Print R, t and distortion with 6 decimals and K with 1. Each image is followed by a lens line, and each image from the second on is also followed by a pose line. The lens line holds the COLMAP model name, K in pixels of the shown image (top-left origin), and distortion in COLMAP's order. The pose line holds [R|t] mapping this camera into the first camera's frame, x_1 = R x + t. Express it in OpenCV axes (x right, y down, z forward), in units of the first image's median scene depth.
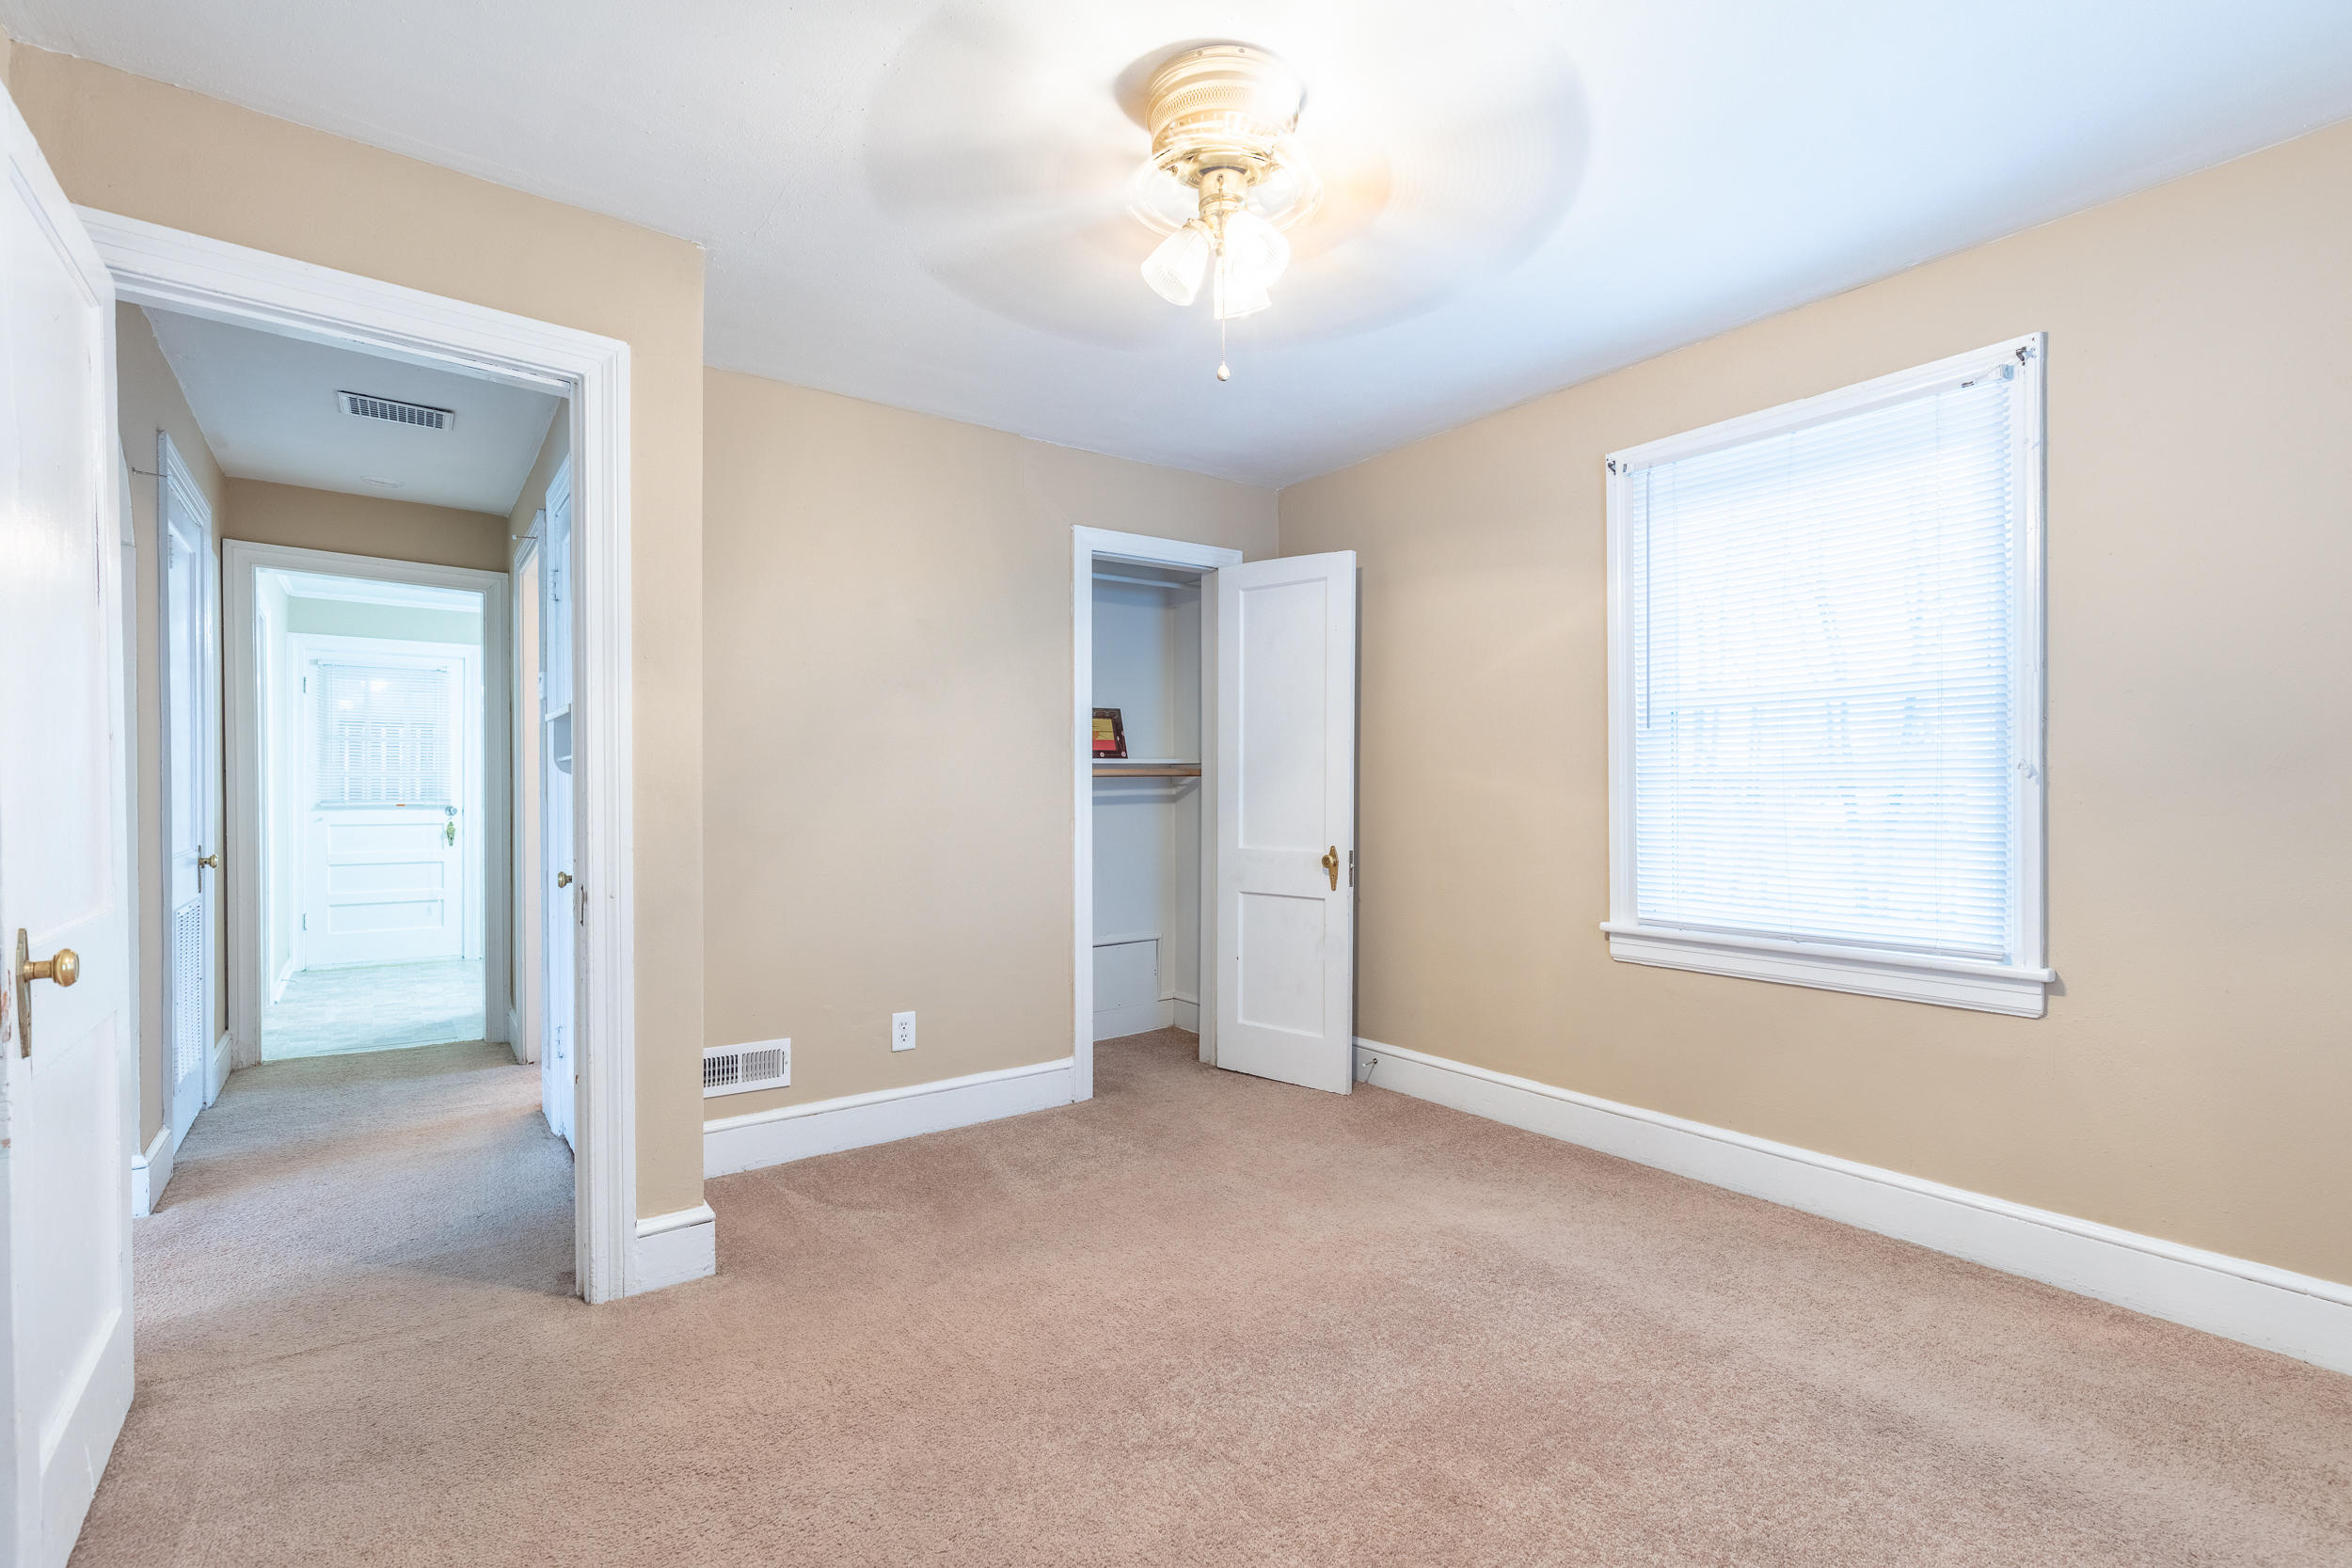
lens RADIAL K [[1069.5, 0, 1191.3], [0, 1069.5, 801.8], [0, 0, 1]] dist [0.005452, 0.000032]
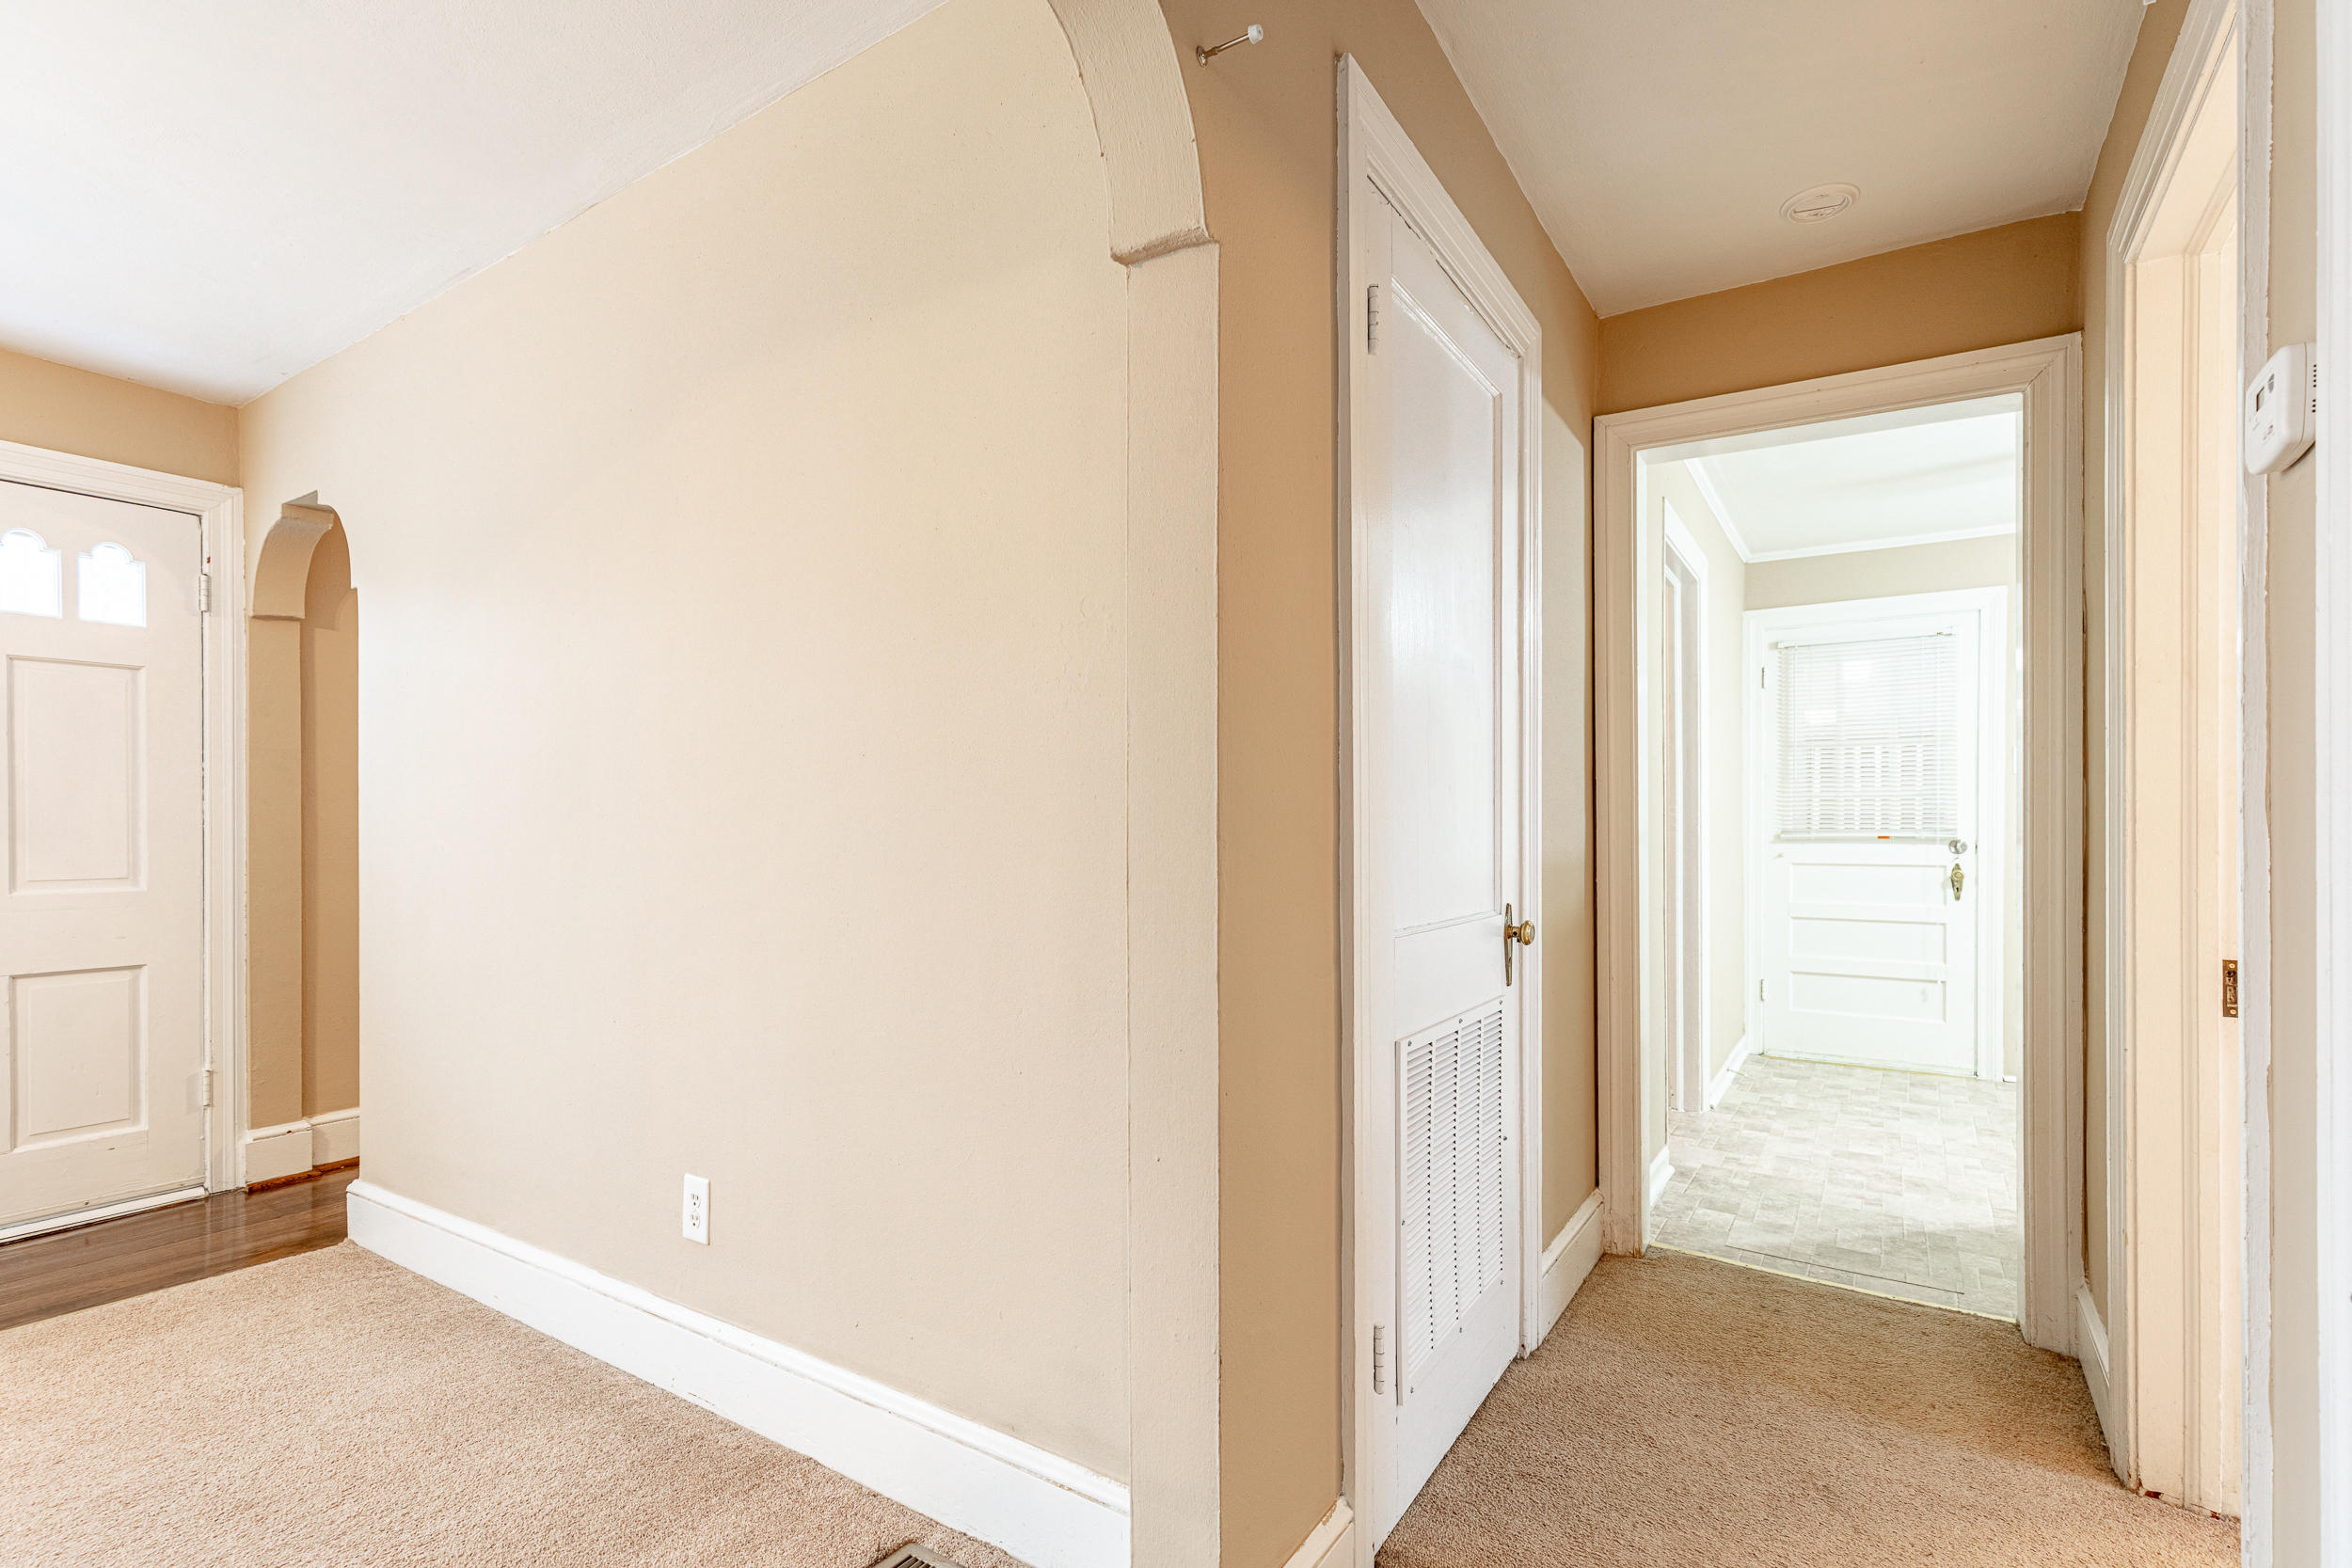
lens RADIAL K [[1067.2, 0, 1216.2], [0, 1067.2, 826.7], [0, 0, 1]] dist [0.020500, -0.000135]
pose [[0.350816, -0.001309, -0.936443, -0.230673], [-0.005487, 0.999979, -0.003453, 0.000915], [0.936428, 0.006350, 0.350802, 0.342004]]
